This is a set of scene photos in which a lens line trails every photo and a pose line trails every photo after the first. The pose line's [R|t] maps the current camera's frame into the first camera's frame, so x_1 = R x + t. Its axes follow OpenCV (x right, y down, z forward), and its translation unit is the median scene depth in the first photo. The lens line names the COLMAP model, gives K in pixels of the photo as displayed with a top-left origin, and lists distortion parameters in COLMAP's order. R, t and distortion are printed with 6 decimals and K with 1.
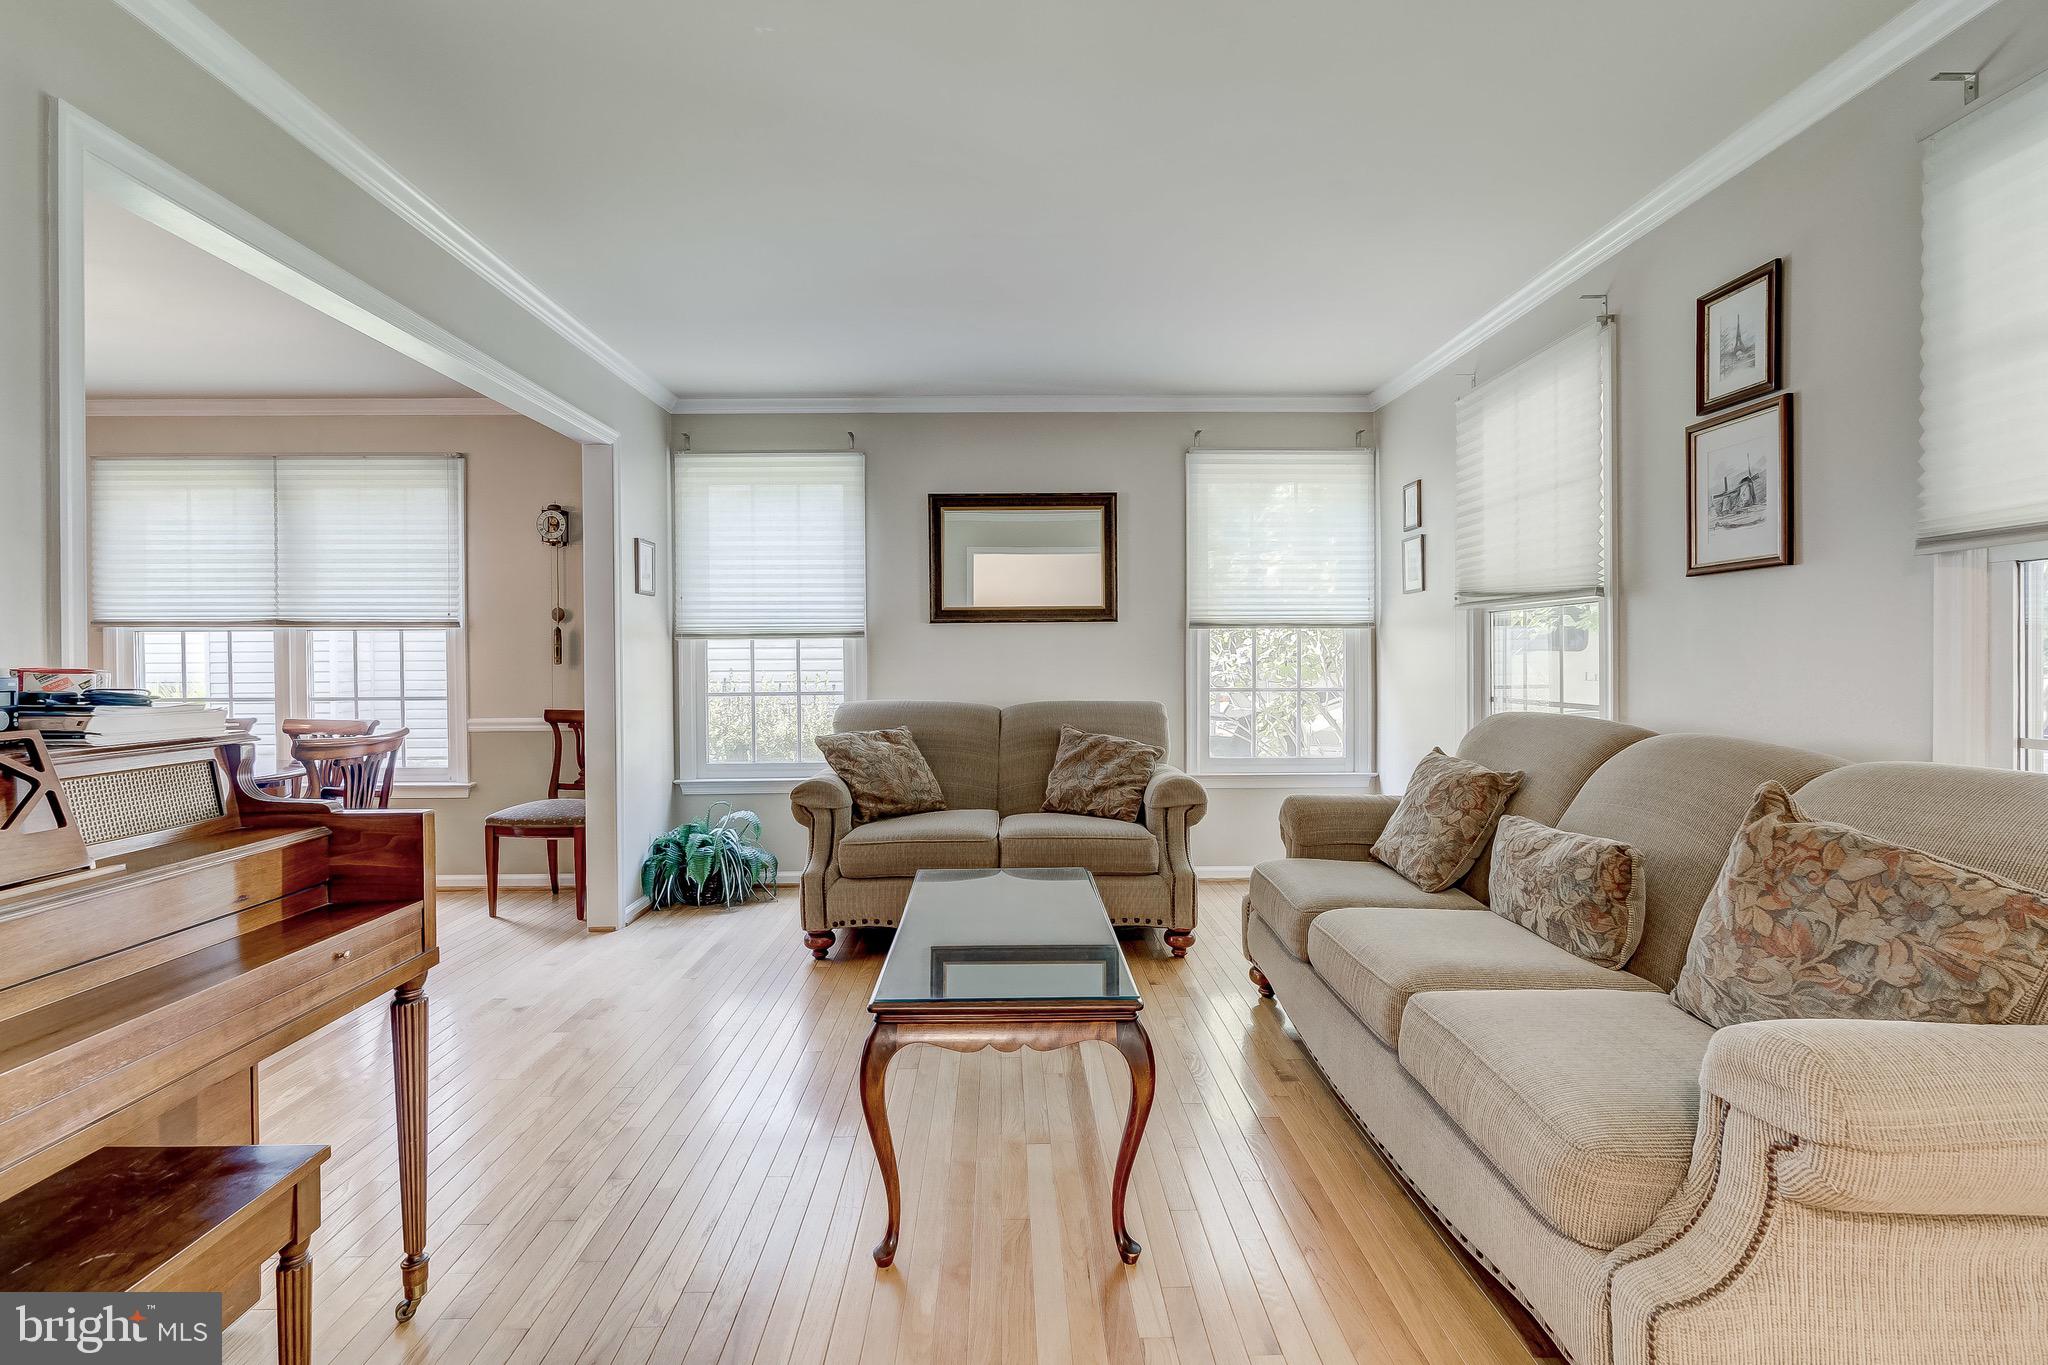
lens RADIAL K [[937.1, 0, 1010.2], [0, 937.1, 671.7], [0, 0, 1]] dist [-0.004083, 0.002429]
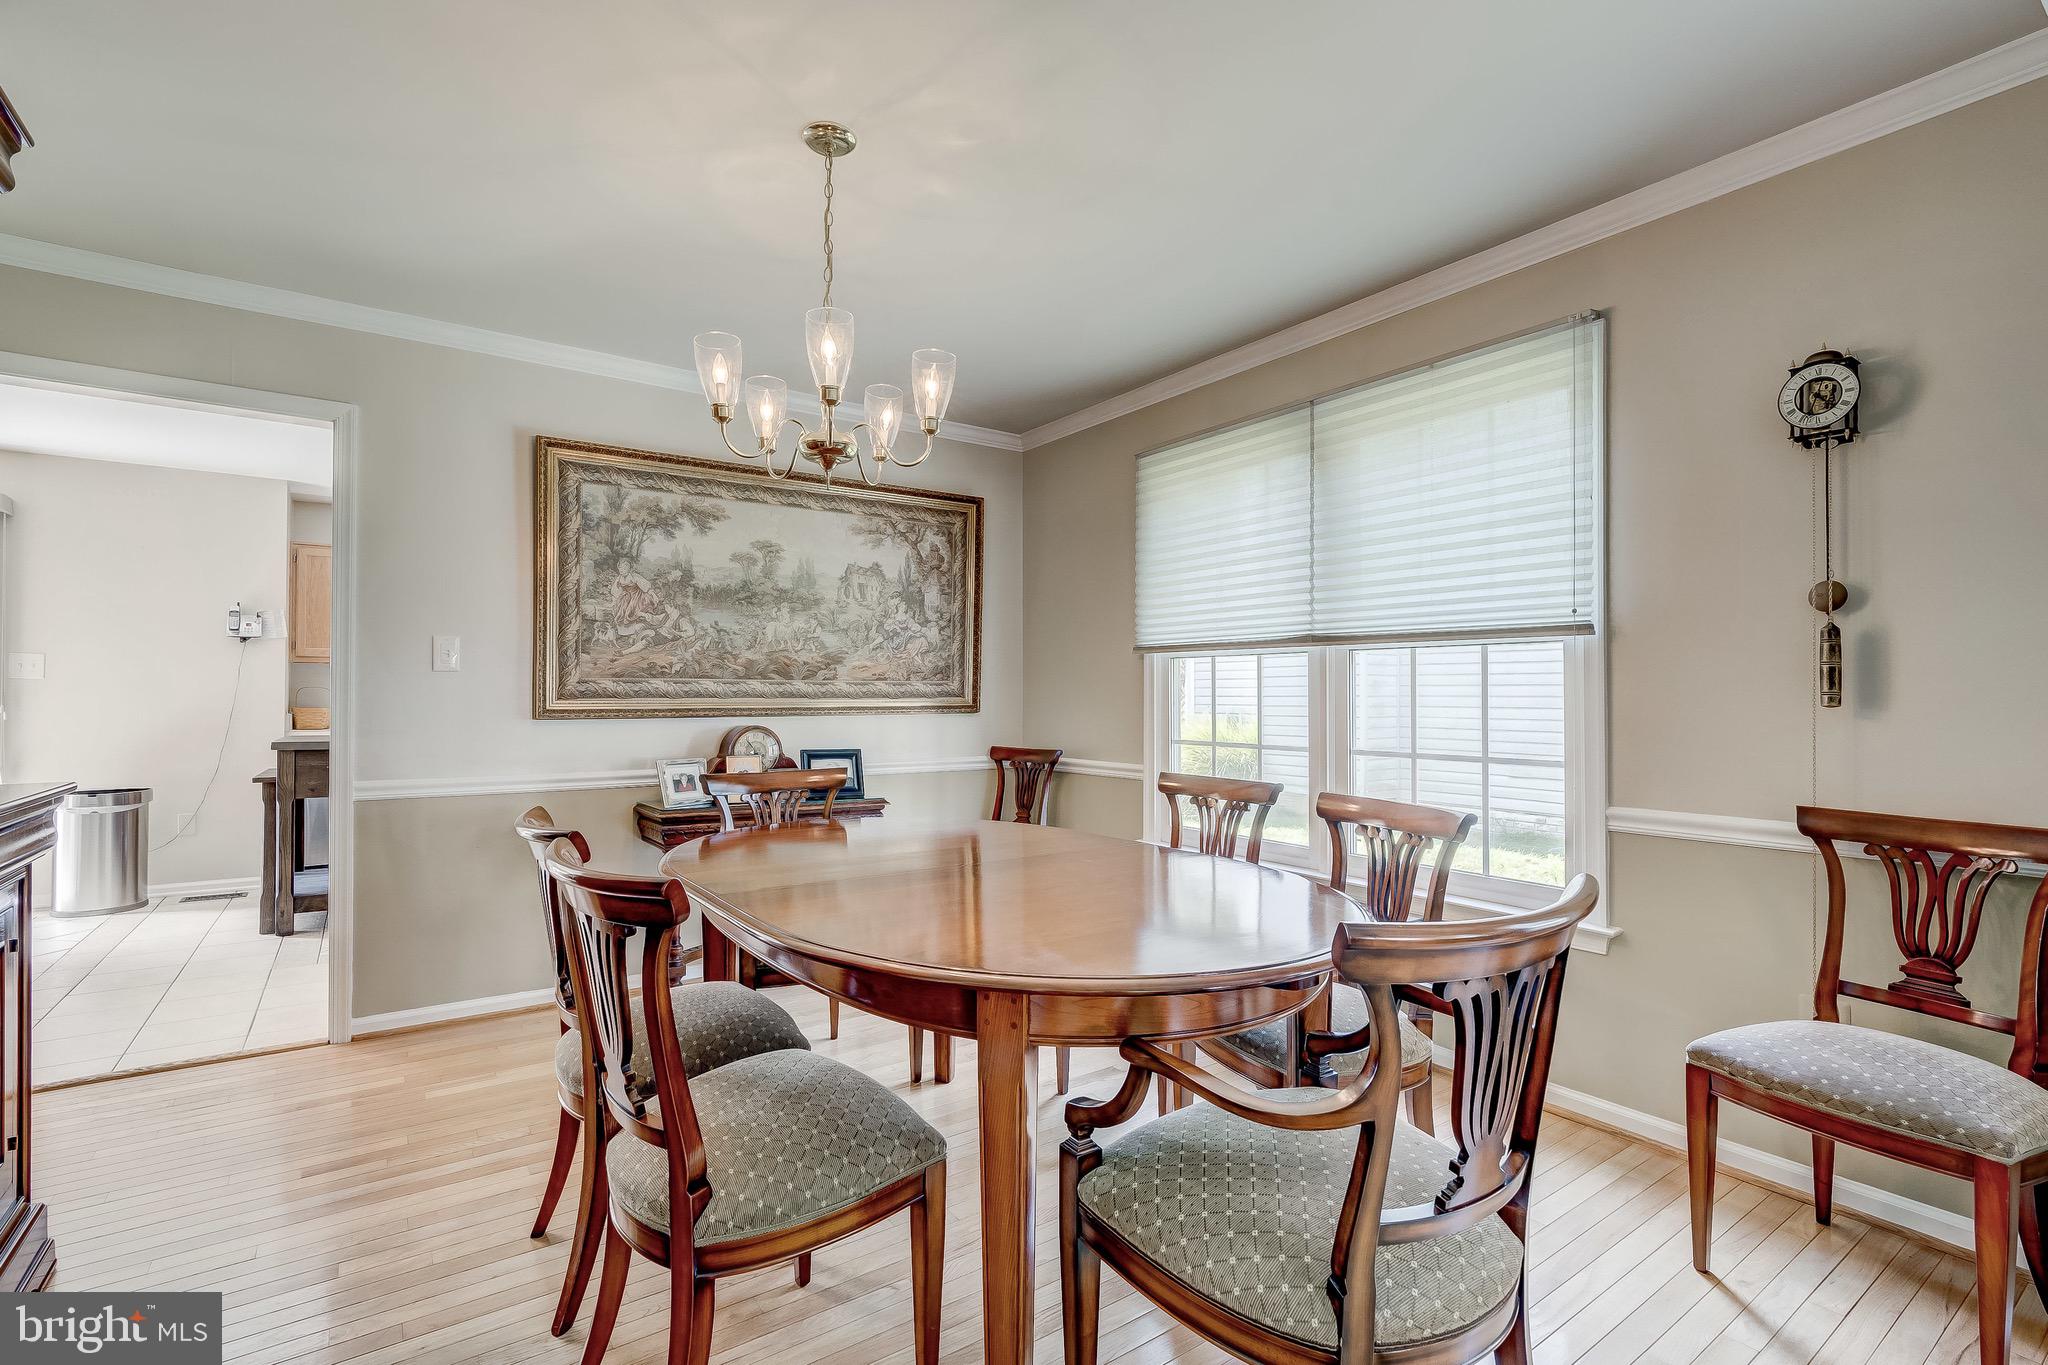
lens RADIAL K [[937.1, 0, 1015.1], [0, 937.1, 693.6], [0, 0, 1]] dist [-0.004083, 0.002429]
pose [[0.561514, 0.004610, -0.827454, -0.332132], [-0.010306, 0.999946, -0.001422, -0.009427], [0.827403, 0.009326, 0.561531, 0.427714]]
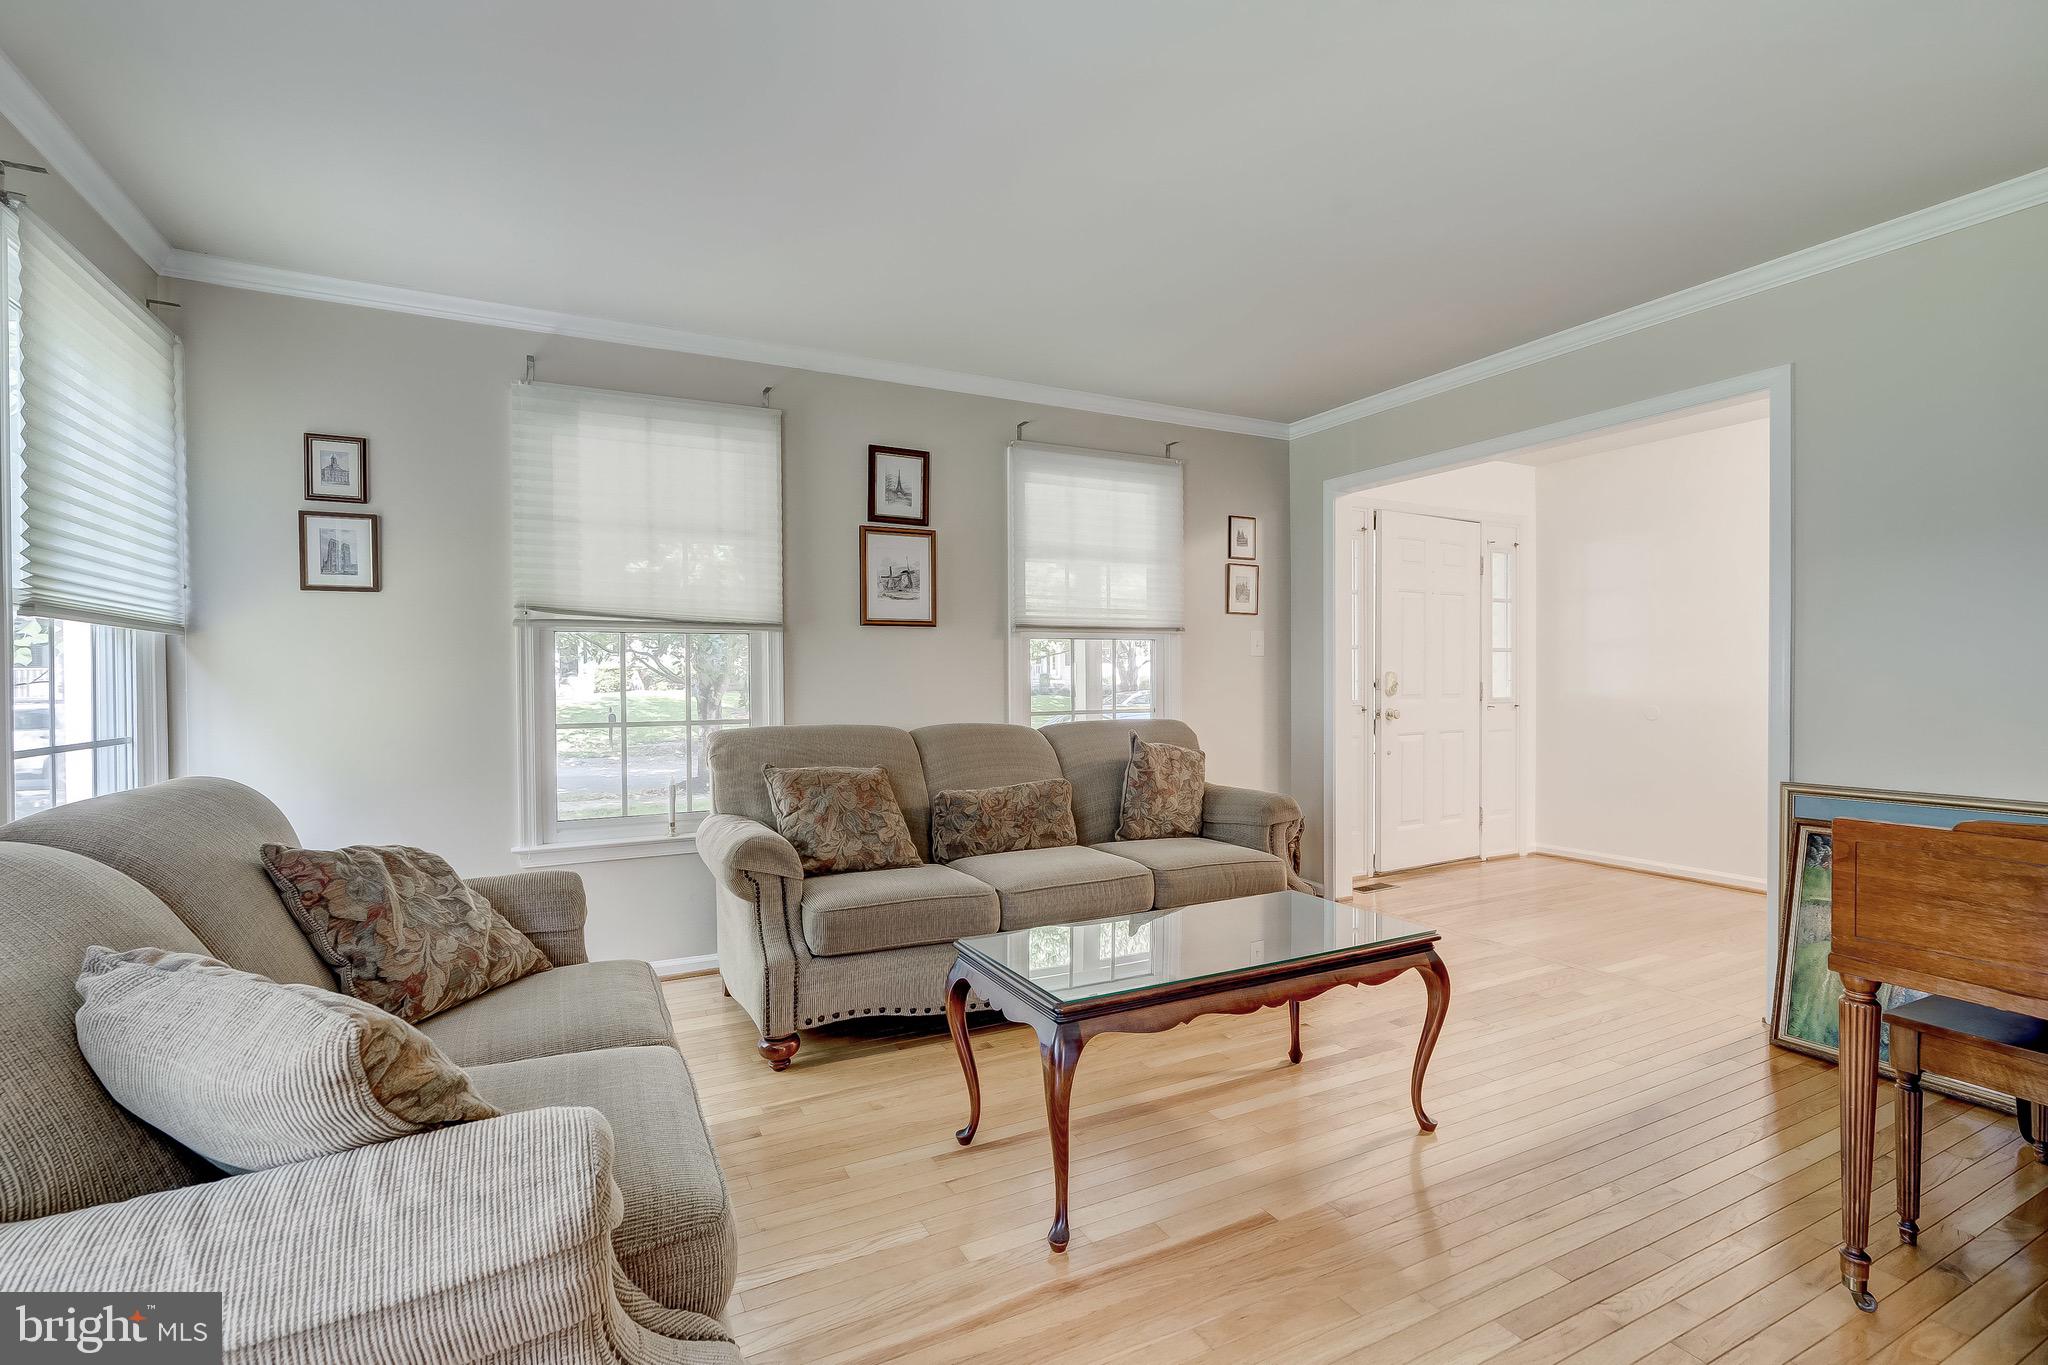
lens RADIAL K [[937.1, 0, 1025.2], [0, 937.1, 680.2], [0, 0, 1]] dist [-0.004083, 0.002429]
pose [[-0.461701, -0.005105, 0.887021, -0.404729], [0.016577, 0.999759, 0.014383, -0.016681], [-0.886881, 0.021345, -0.461505, 0.807045]]
